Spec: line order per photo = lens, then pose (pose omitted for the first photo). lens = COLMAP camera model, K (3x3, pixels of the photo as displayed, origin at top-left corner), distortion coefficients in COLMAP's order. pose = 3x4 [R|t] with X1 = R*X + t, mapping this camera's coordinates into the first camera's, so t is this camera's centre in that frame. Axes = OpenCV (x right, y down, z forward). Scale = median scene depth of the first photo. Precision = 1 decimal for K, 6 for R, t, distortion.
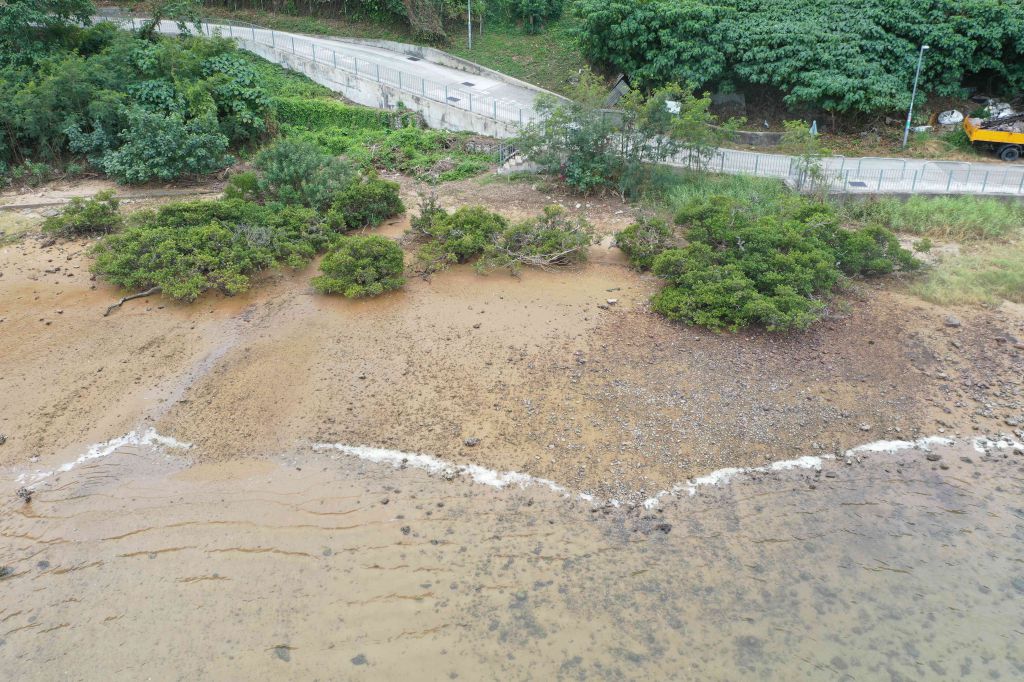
lens RADIAL K [[789.6, 0, 515.1], [0, 789.6, 342.7], [0, 0, 1]] dist [0.012478, 0.005682]
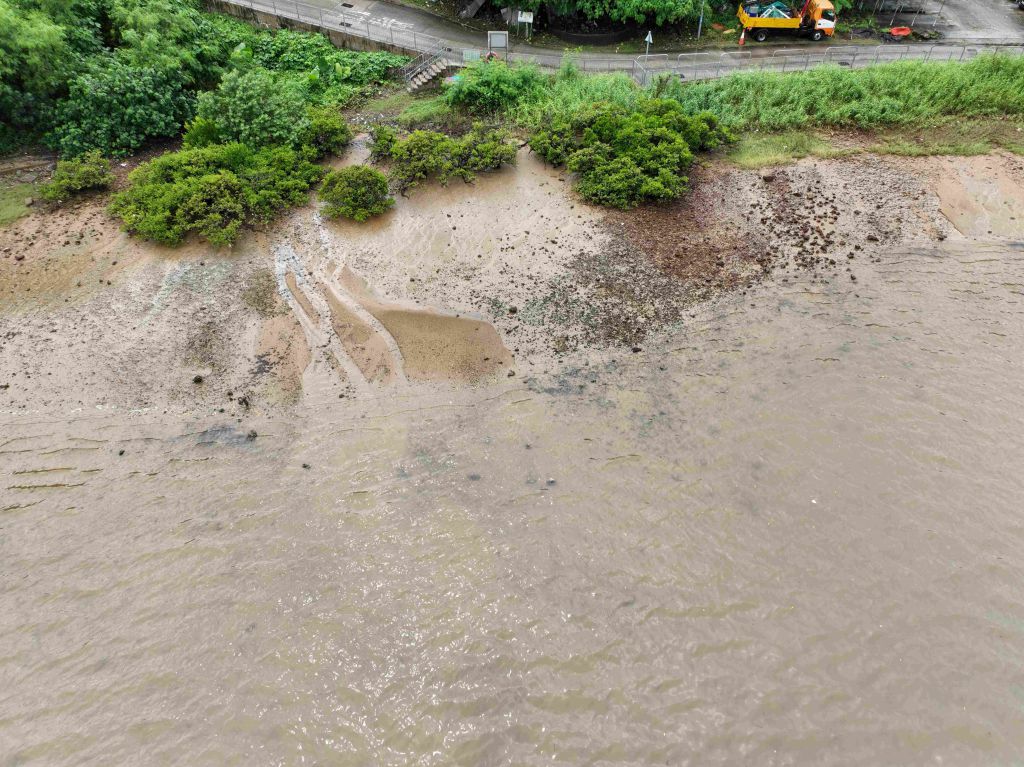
lens RADIAL K [[715.9, 0, 513.7], [0, 715.9, 387.1], [0, 0, 1]] dist [0.010489, 0.000580]
pose [[0.945329, -0.210122, 0.249404, -0.316749], [0.139550, 0.951844, 0.272980, -0.081059], [-0.294753, -0.223251, 0.929128, -0.239575]]
